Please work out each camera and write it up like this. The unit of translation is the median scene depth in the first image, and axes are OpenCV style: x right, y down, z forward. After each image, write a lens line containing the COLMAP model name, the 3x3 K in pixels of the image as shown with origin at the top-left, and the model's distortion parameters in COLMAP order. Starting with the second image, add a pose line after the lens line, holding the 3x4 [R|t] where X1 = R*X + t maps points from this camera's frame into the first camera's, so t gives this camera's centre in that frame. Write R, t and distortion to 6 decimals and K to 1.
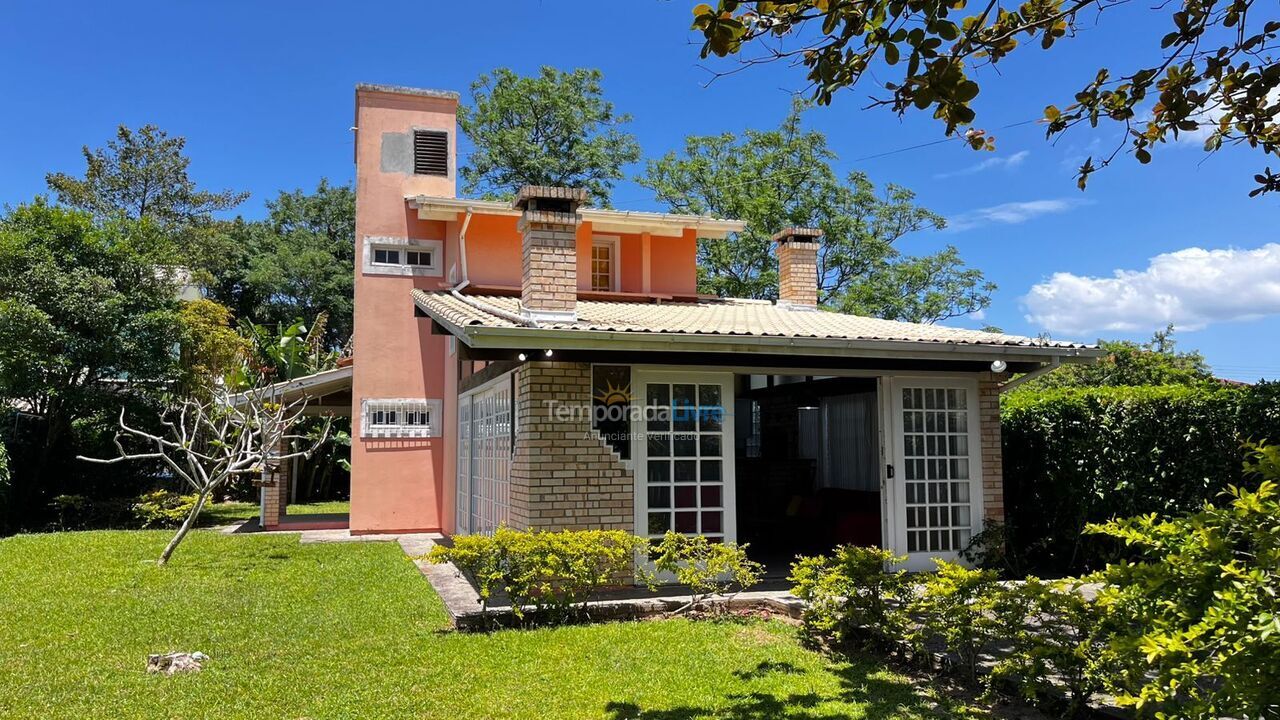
lens RADIAL K [[965.3, 0, 636.7], [0, 965.3, 366.7], [0, 0, 1]] dist [0.046665, -0.057515]
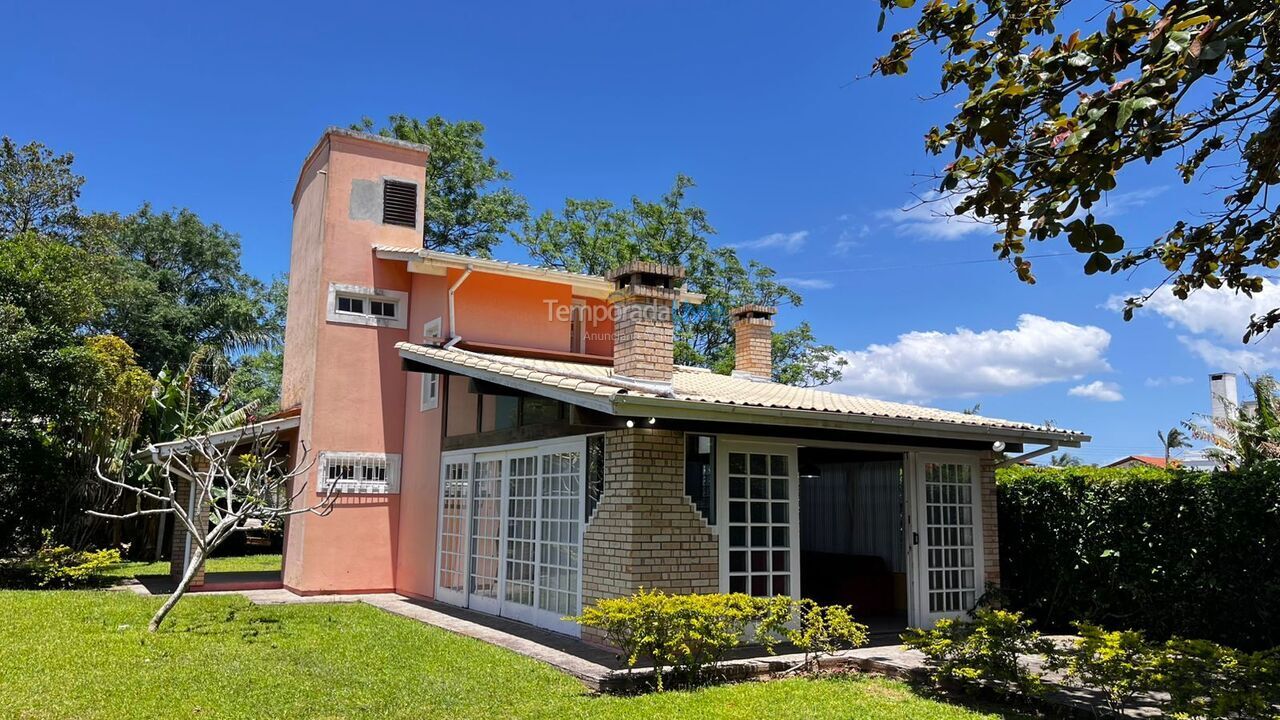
lens RADIAL K [[965.3, 0, 645.7], [0, 965.3, 362.1], [0, 0, 1]] dist [0.046665, -0.057515]
pose [[0.971334, 0.053813, 0.231548, -0.245884], [-0.039846, 0.997117, -0.064582, -0.007172], [-0.234355, 0.053505, 0.970677, -0.011562]]
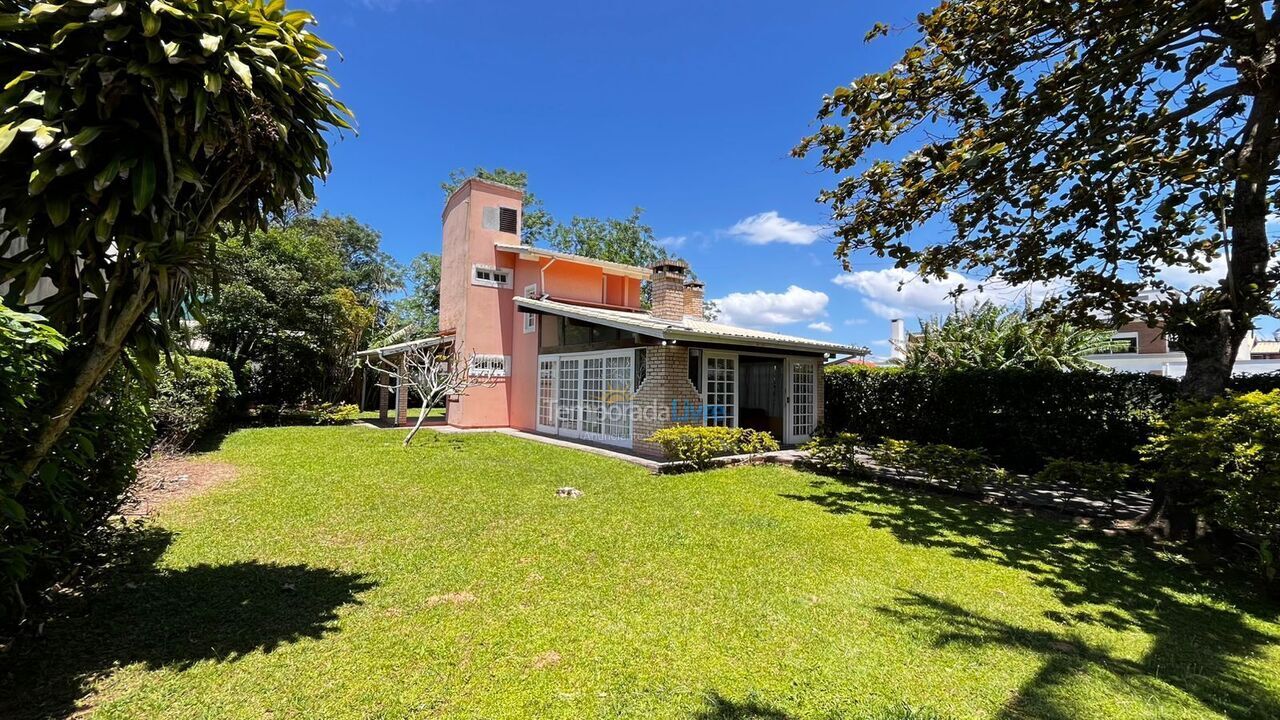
lens RADIAL K [[520.3, 0, 646.6], [0, 520.3, 359.4], [0, 0, 1]] dist [-0.008537, 0.001687]
pose [[0.939752, 0.040415, 0.339459, -0.375838], [-0.054148, 0.998049, 0.031077, -0.005660], [-0.337541, -0.047586, 0.940107, -0.023028]]
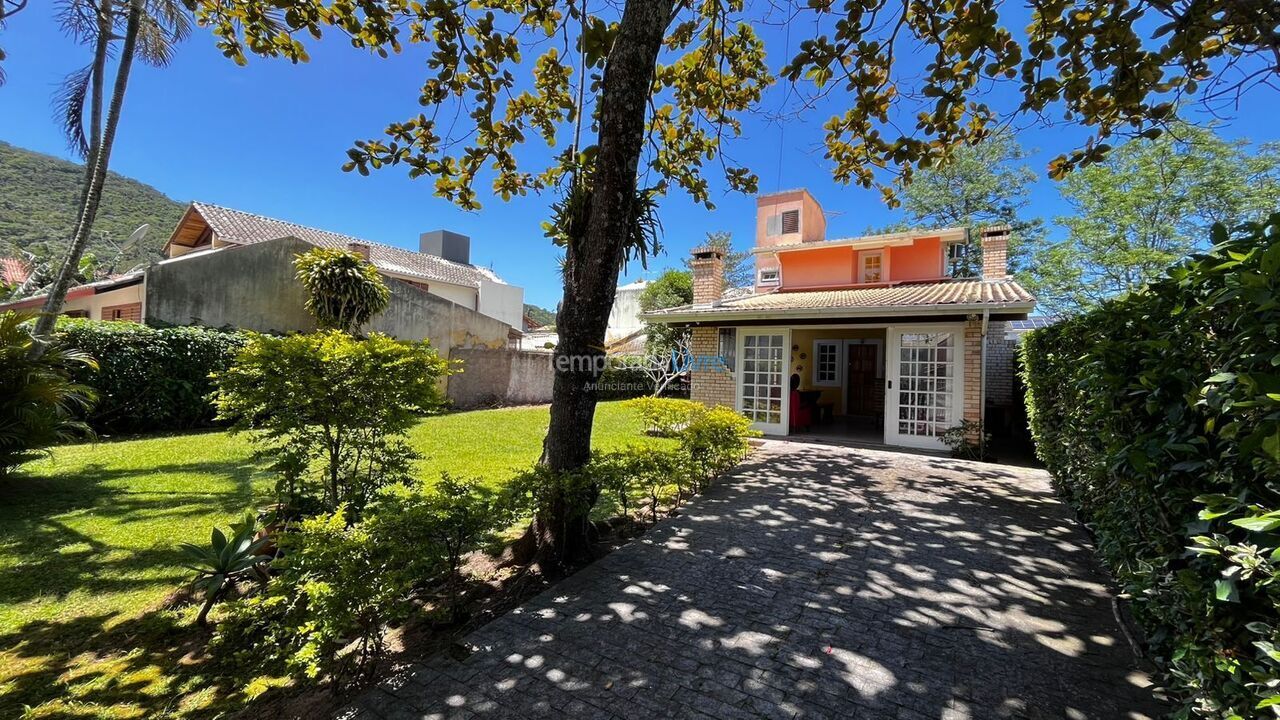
lens RADIAL K [[520.3, 0, 644.9], [0, 520.3, 359.4], [0, 0, 1]] dist [-0.008537, 0.001687]
pose [[0.645157, 0.007759, -0.764011, 0.539516], [0.034606, 0.998625, 0.039364, 0.012172], [0.763266, -0.051836, 0.644002, 0.088186]]
